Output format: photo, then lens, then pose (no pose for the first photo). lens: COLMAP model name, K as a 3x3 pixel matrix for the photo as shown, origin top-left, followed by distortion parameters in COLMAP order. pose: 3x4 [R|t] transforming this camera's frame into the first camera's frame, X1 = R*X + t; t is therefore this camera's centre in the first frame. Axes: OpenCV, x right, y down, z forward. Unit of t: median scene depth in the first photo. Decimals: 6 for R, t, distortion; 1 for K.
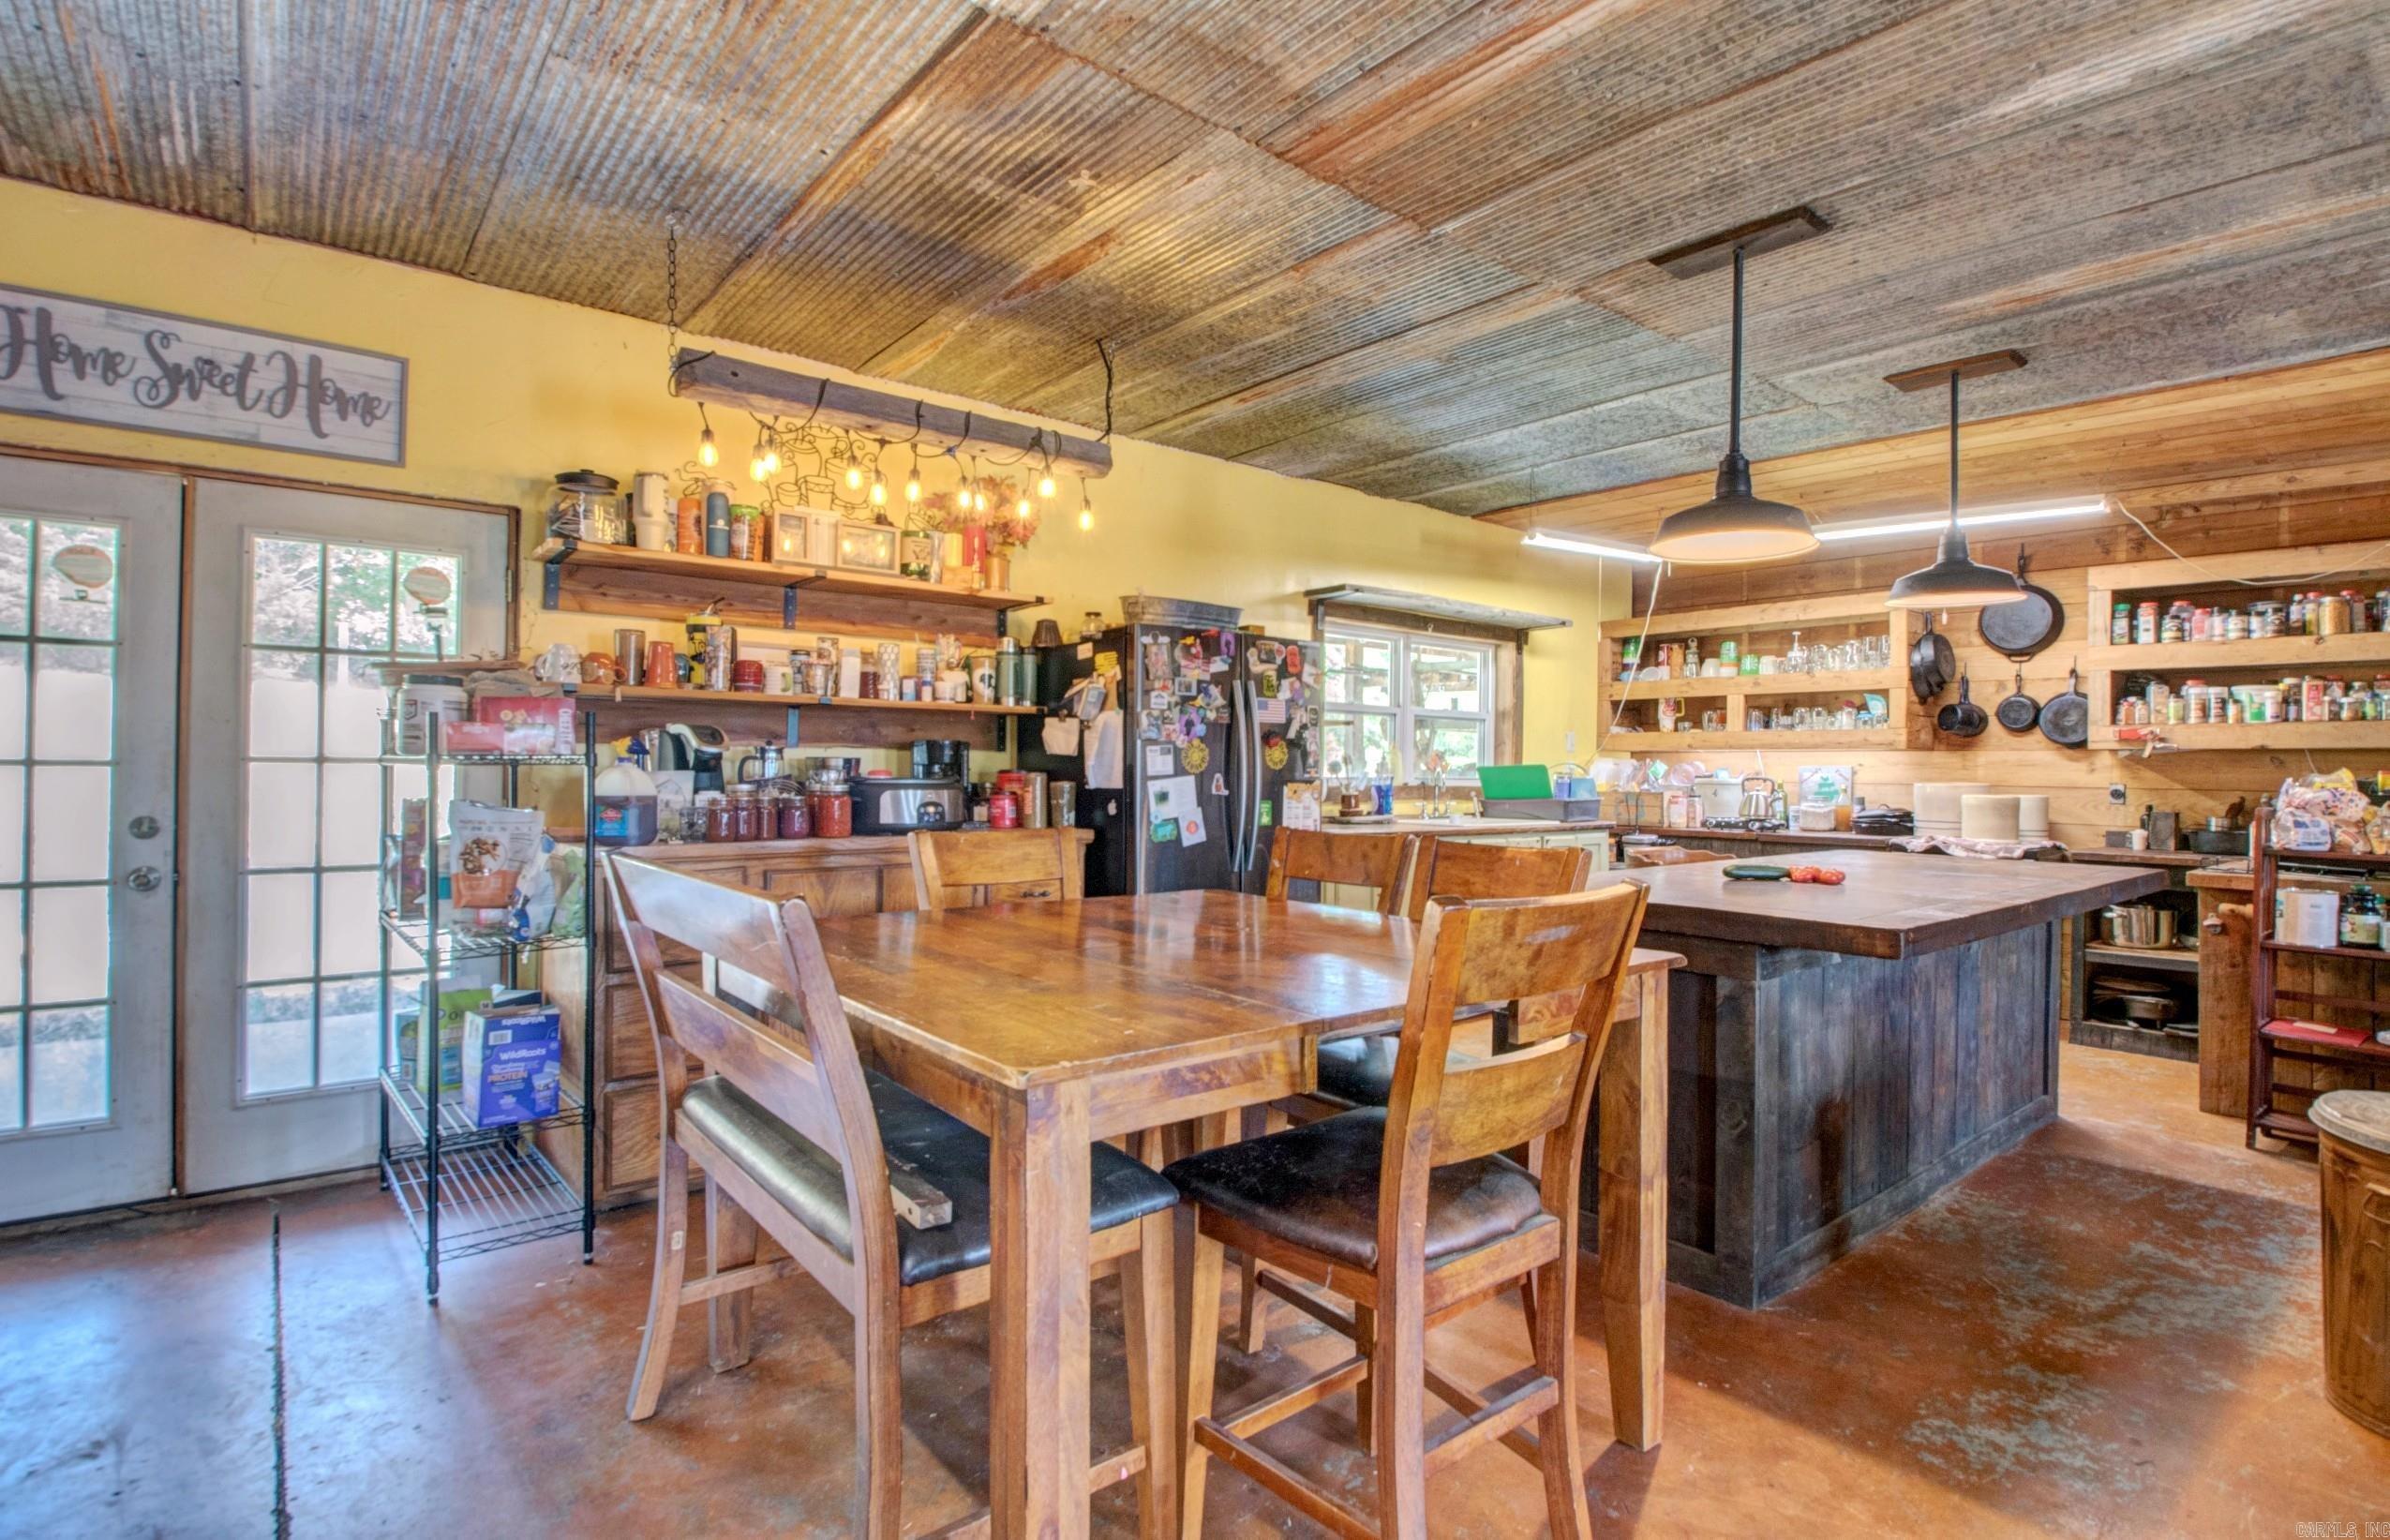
lens RADIAL K [[1111.9, 0, 1190.5], [0, 1111.9, 756.6], [0, 0, 1]] dist [0.005032, -0.019634]
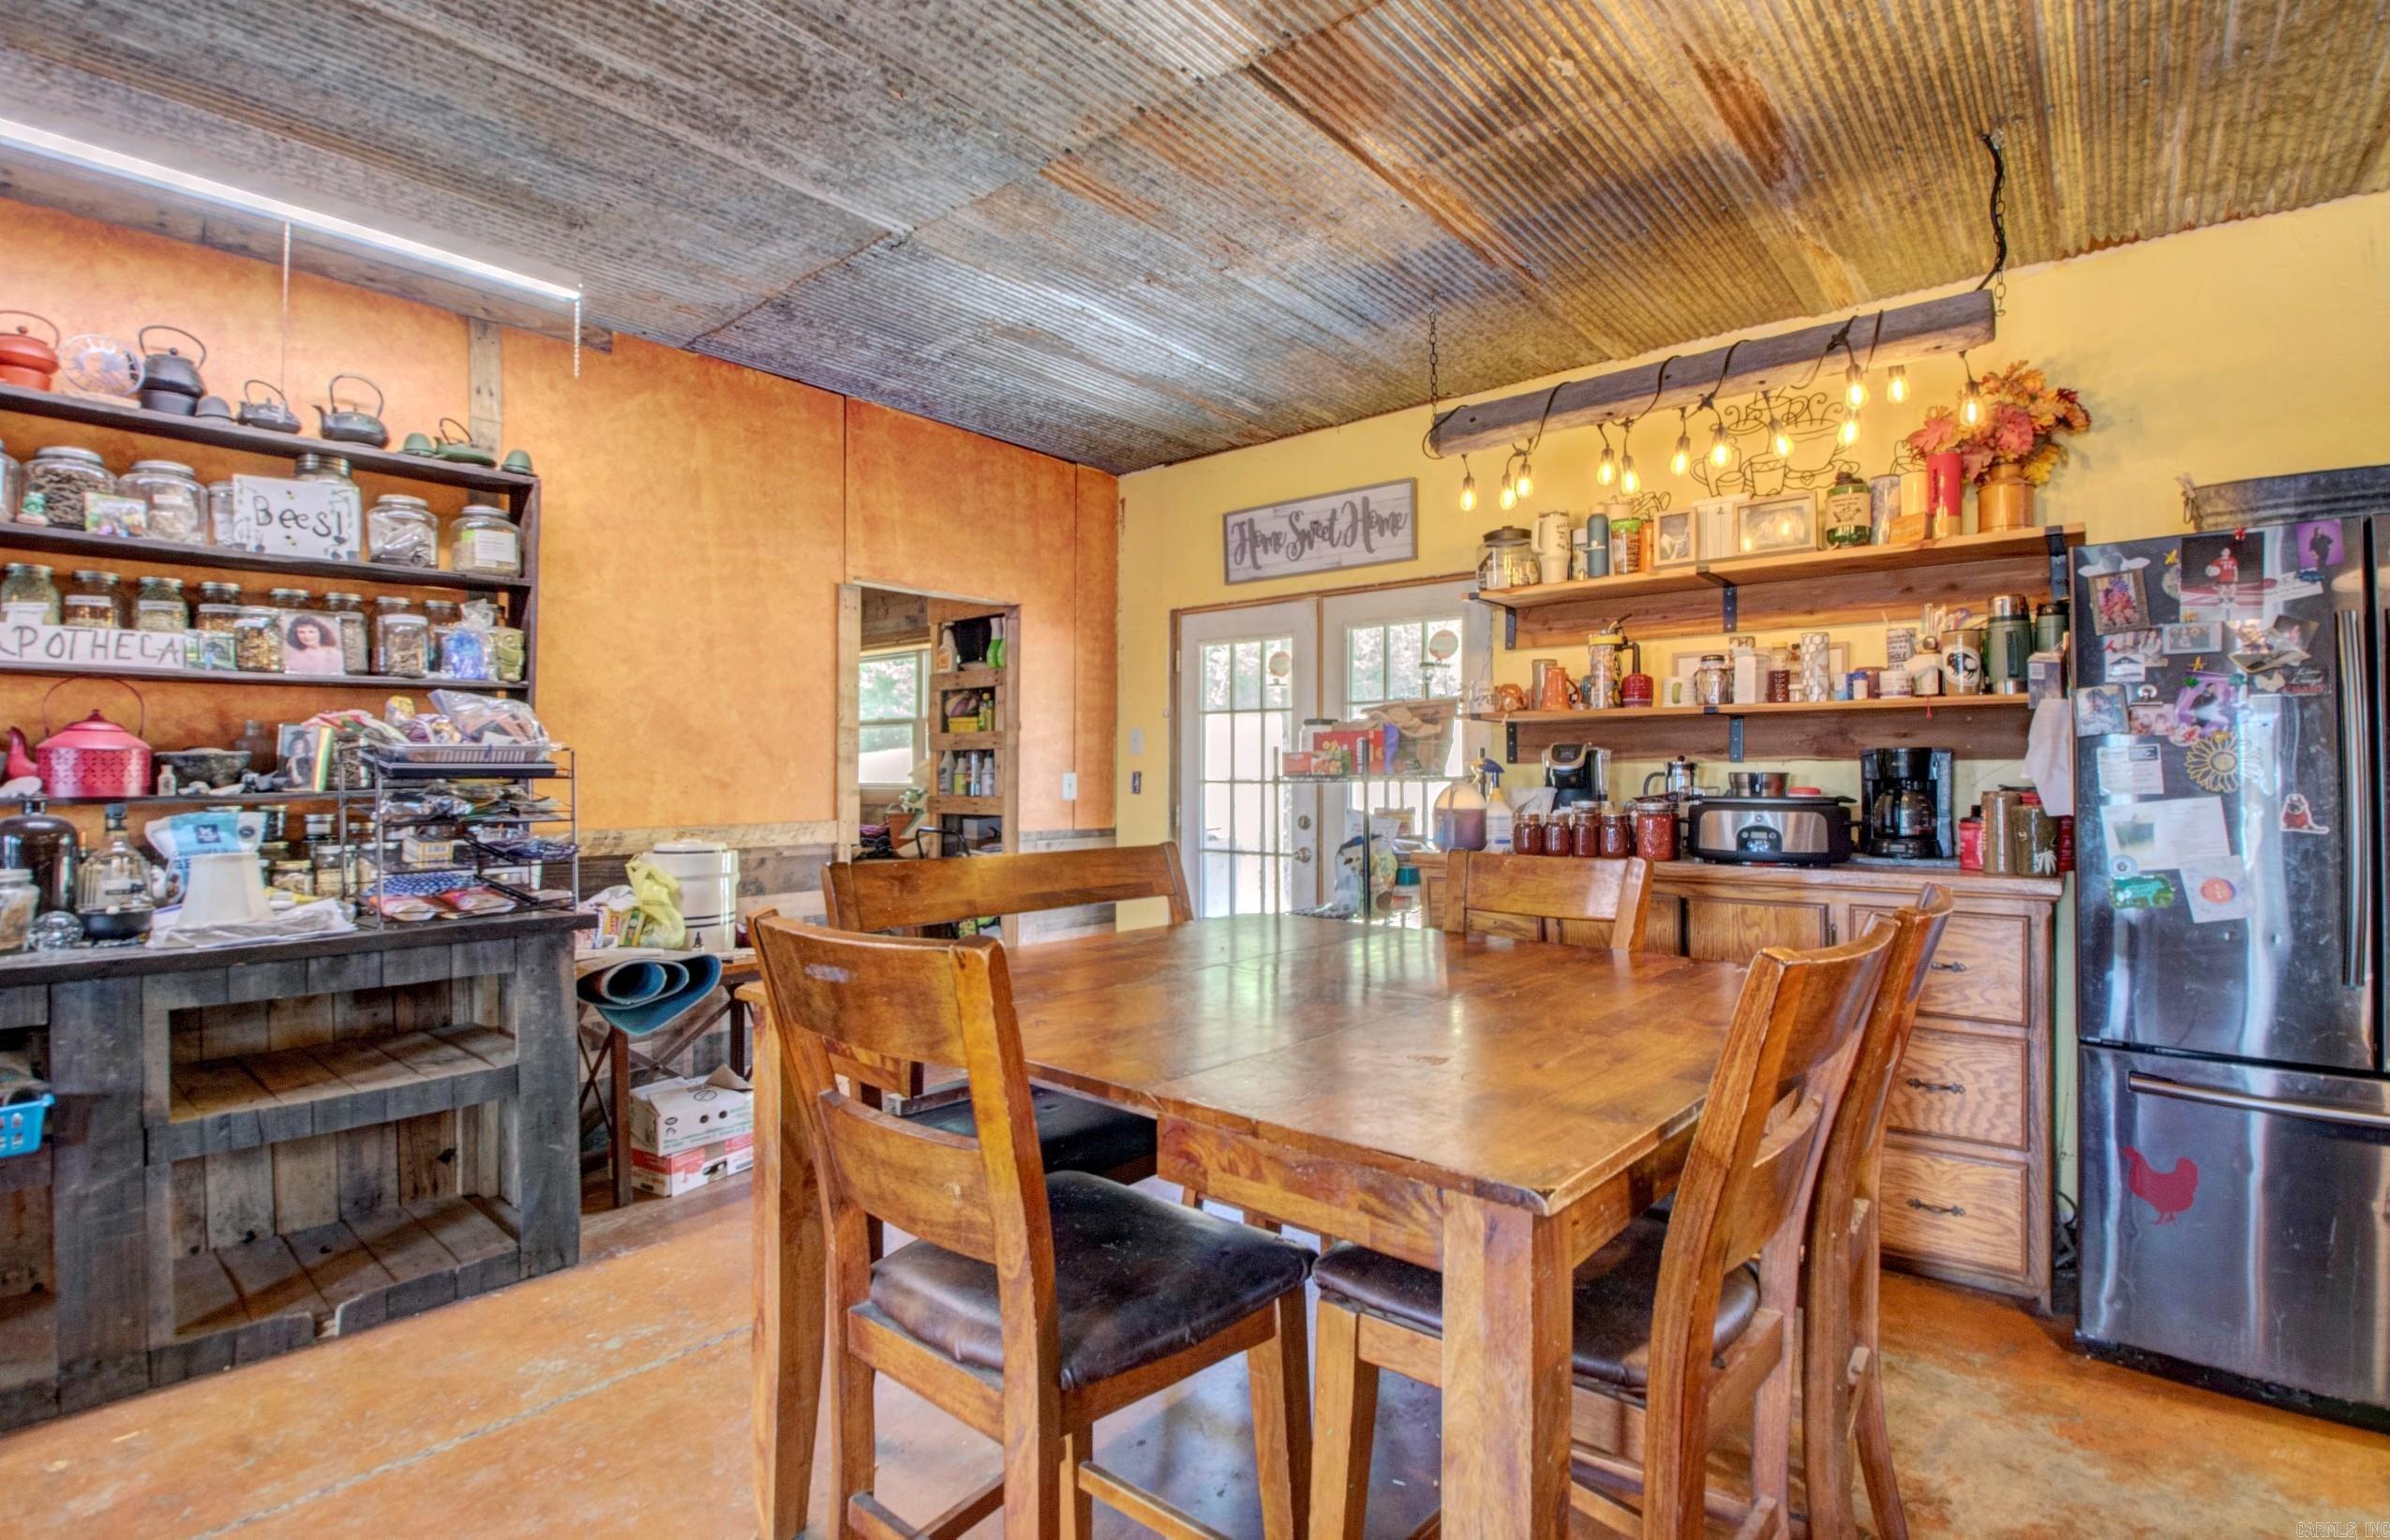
lens RADIAL K [[1111.9, 0, 1197.7], [0, 1111.9, 761.3], [0, 0, 1]] dist [0.005032, -0.019634]
pose [[0.196064, -0.023769, -0.980303, 0.423413], [0.007978, 0.999712, -0.022644, 0.007740], [0.980559, -0.003381, 0.196197, 0.372497]]
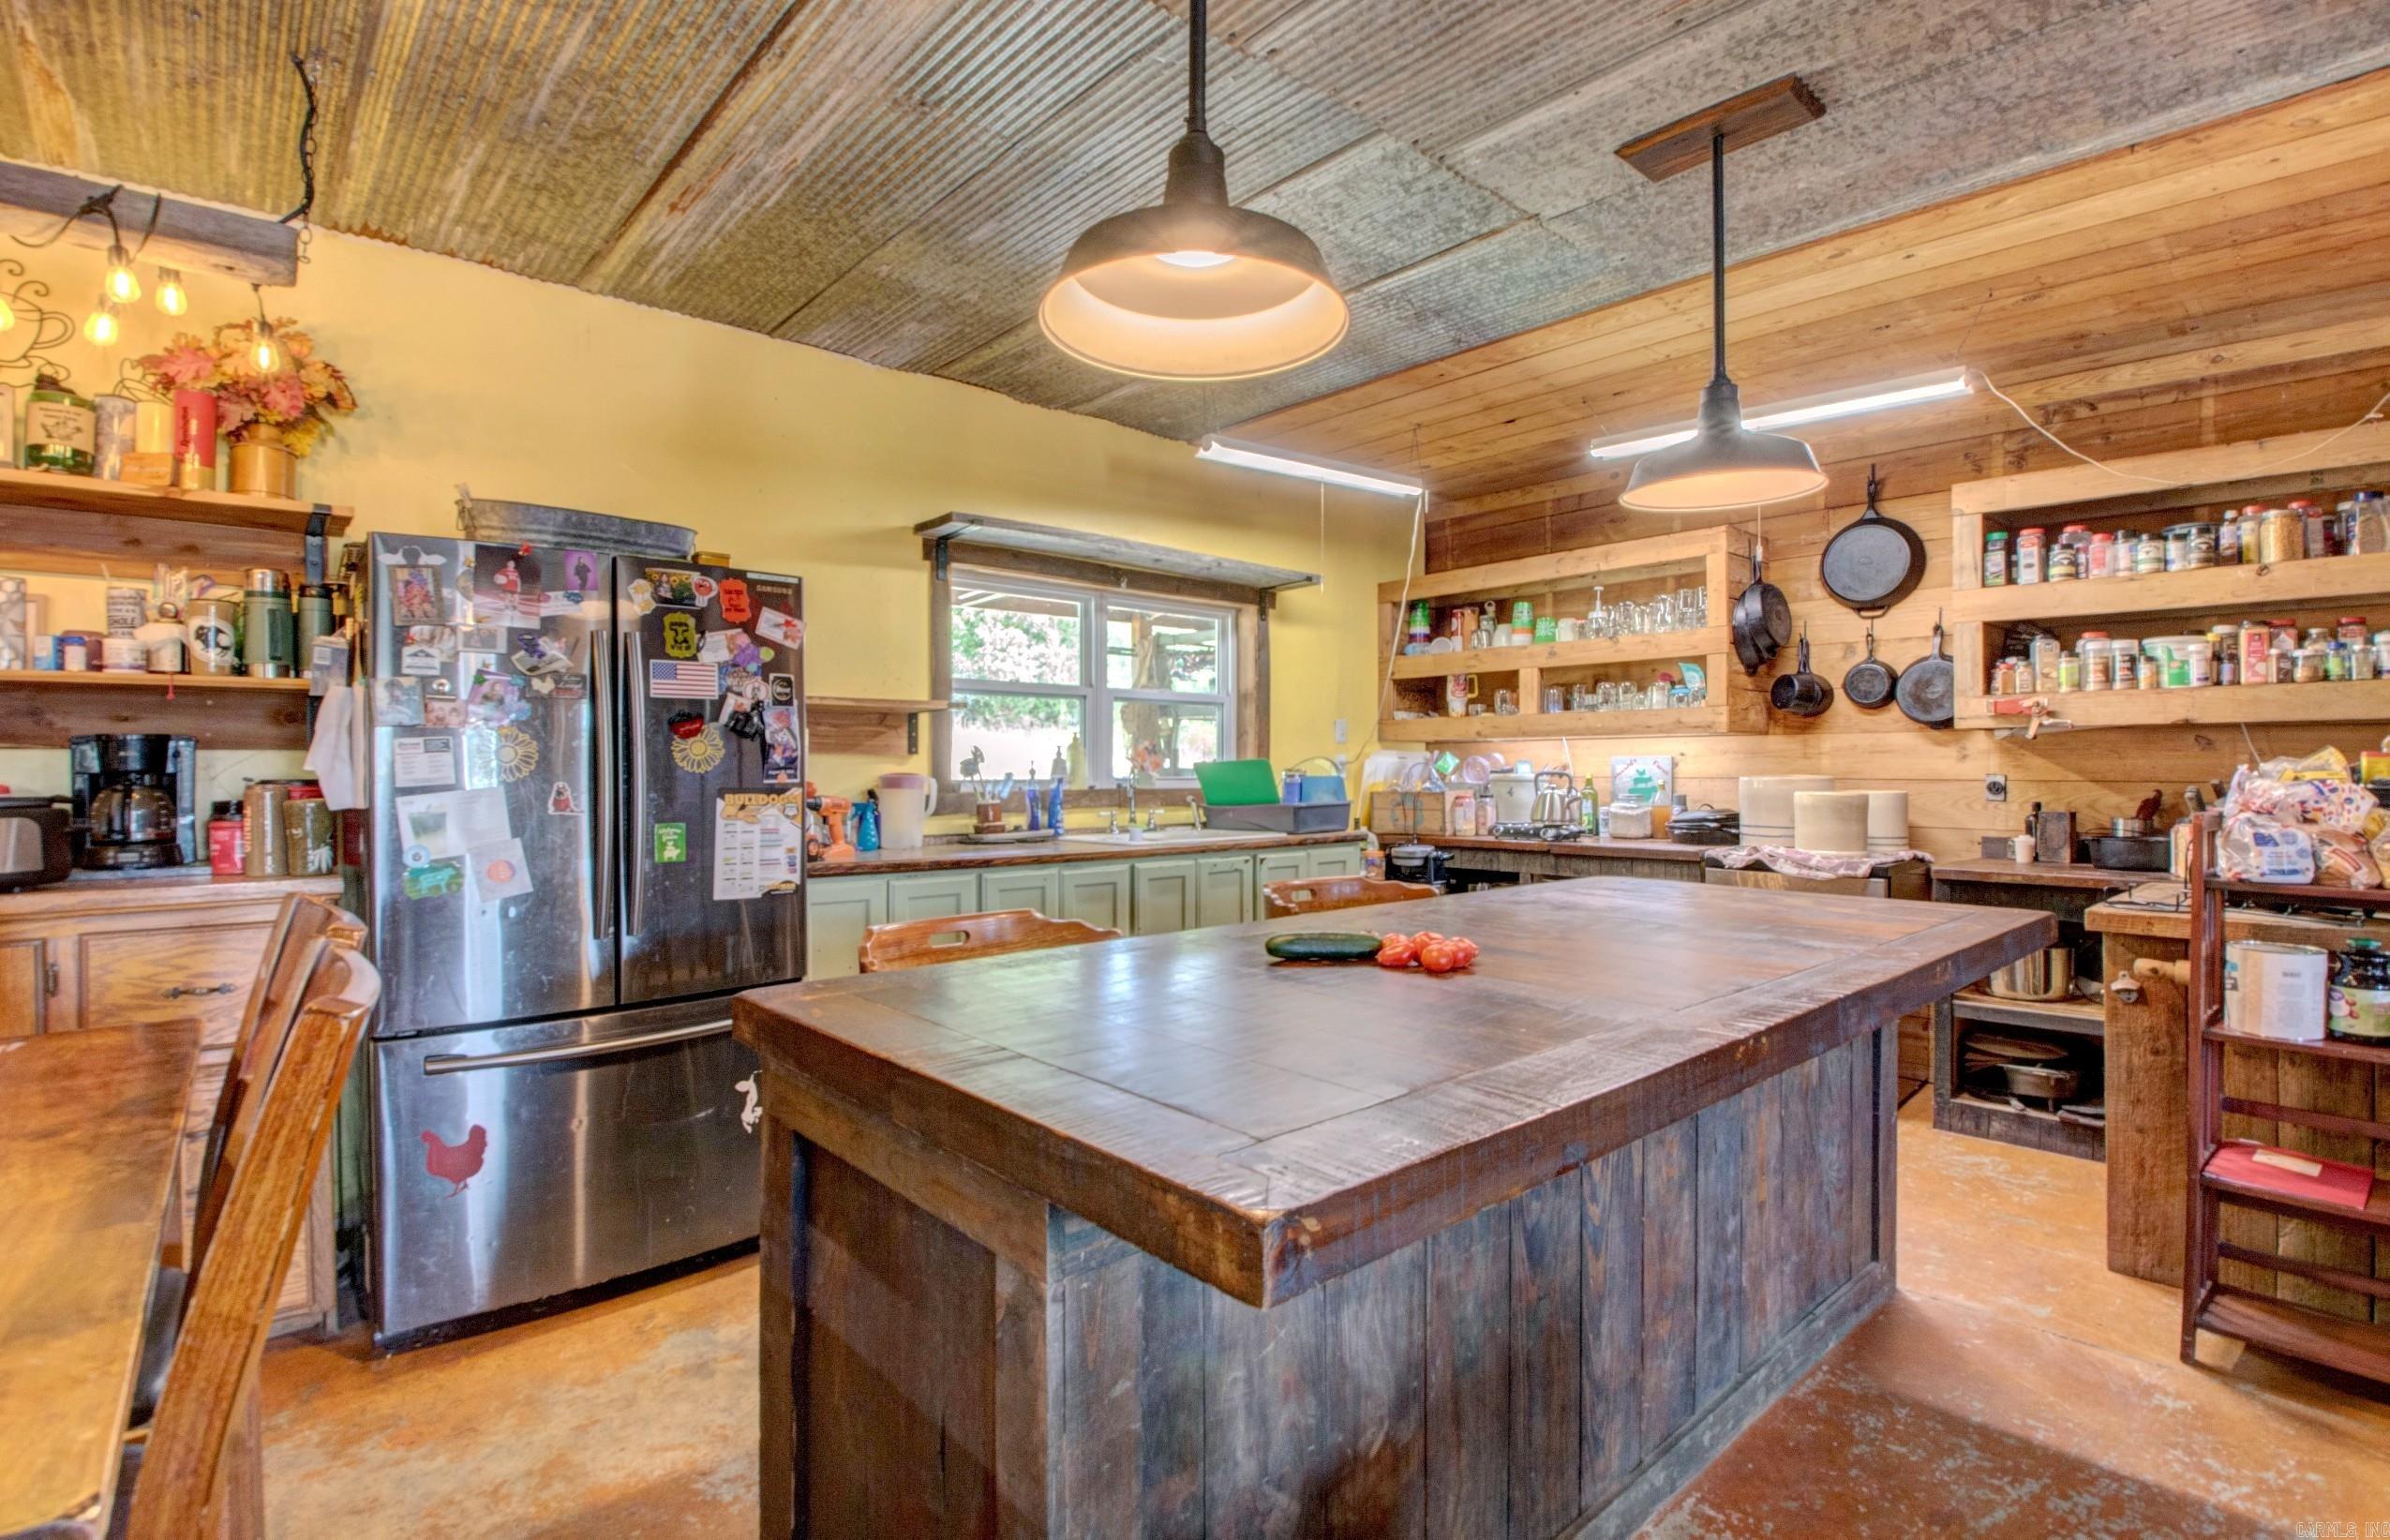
lens RADIAL K [[1111.9, 0, 1178.8], [0, 1111.9, 757.8], [0, 0, 1]] dist [0.005032, -0.019634]
pose [[0.998818, -0.014020, 0.046546, 0.322179], [0.013976, 0.999902, 0.001270, 0.005855], [-0.046560, -0.000617, 0.998915, 0.352397]]
